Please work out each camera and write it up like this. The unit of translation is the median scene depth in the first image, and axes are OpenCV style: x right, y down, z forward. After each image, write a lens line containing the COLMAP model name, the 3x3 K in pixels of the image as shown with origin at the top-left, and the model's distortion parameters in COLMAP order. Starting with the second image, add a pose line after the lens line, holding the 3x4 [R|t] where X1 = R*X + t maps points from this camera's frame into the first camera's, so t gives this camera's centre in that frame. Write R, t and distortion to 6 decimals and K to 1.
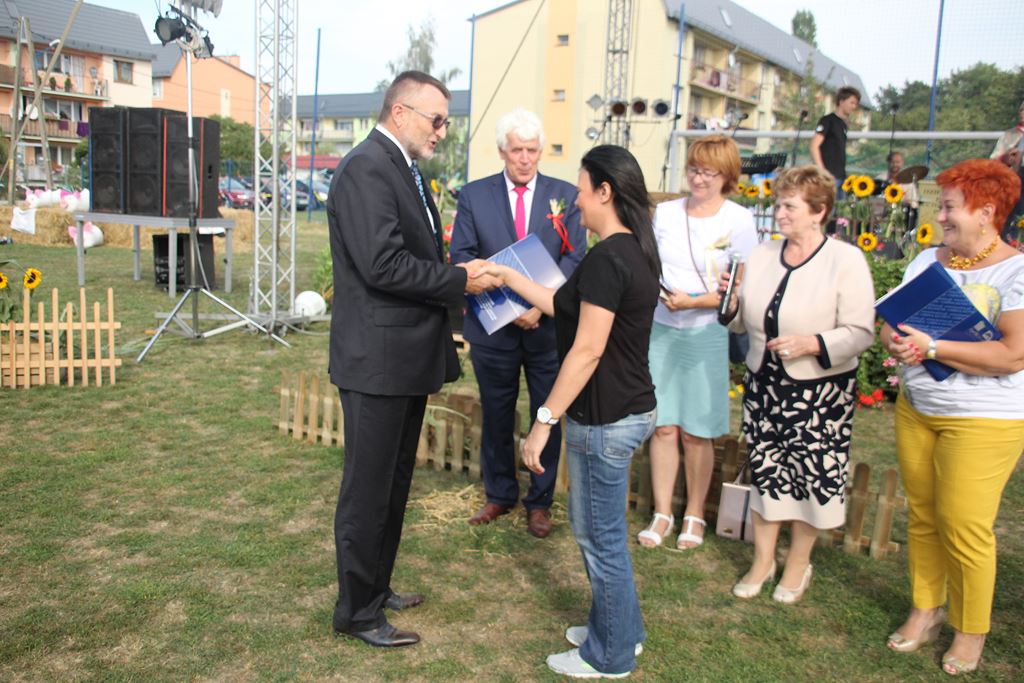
lens RADIAL K [[971.0, 0, 512.0], [0, 971.0, 341.5], [0, 0, 1]] dist [-0.153175, 0.269058]
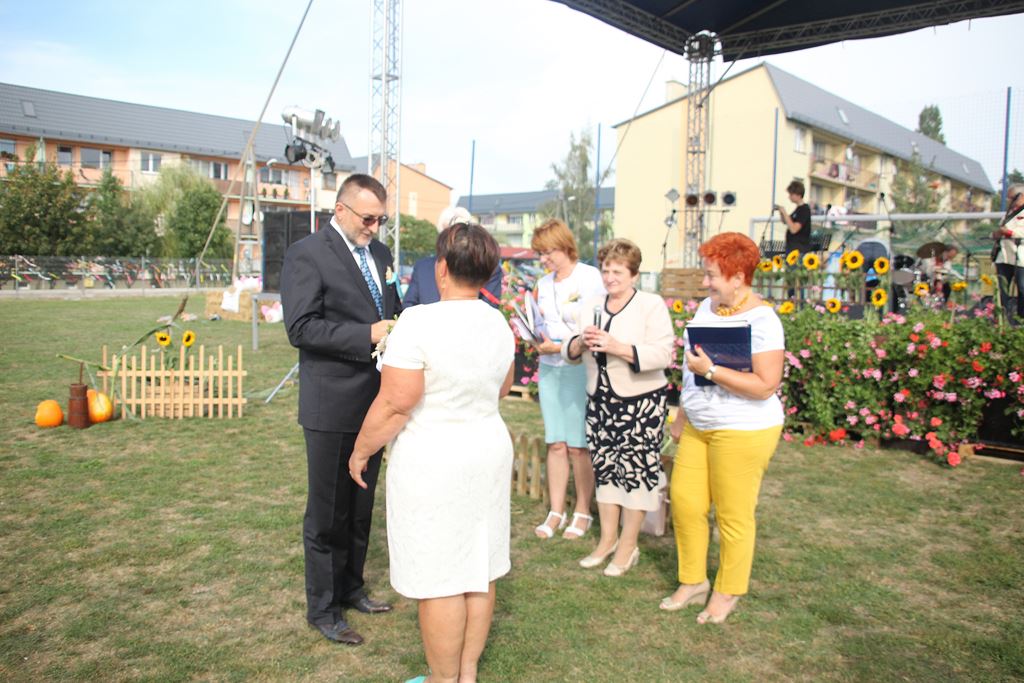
lens RADIAL K [[866.8, 0, 512.0], [0, 866.8, 341.5], [0, 0, 1]] dist [-0.112676, 0.010192]
pose [[0.982422, -0.003212, -0.186648, 0.149520], [-0.011623, 0.996860, -0.078330, 0.023492], [0.186313, 0.079123, 0.979299, -0.093744]]
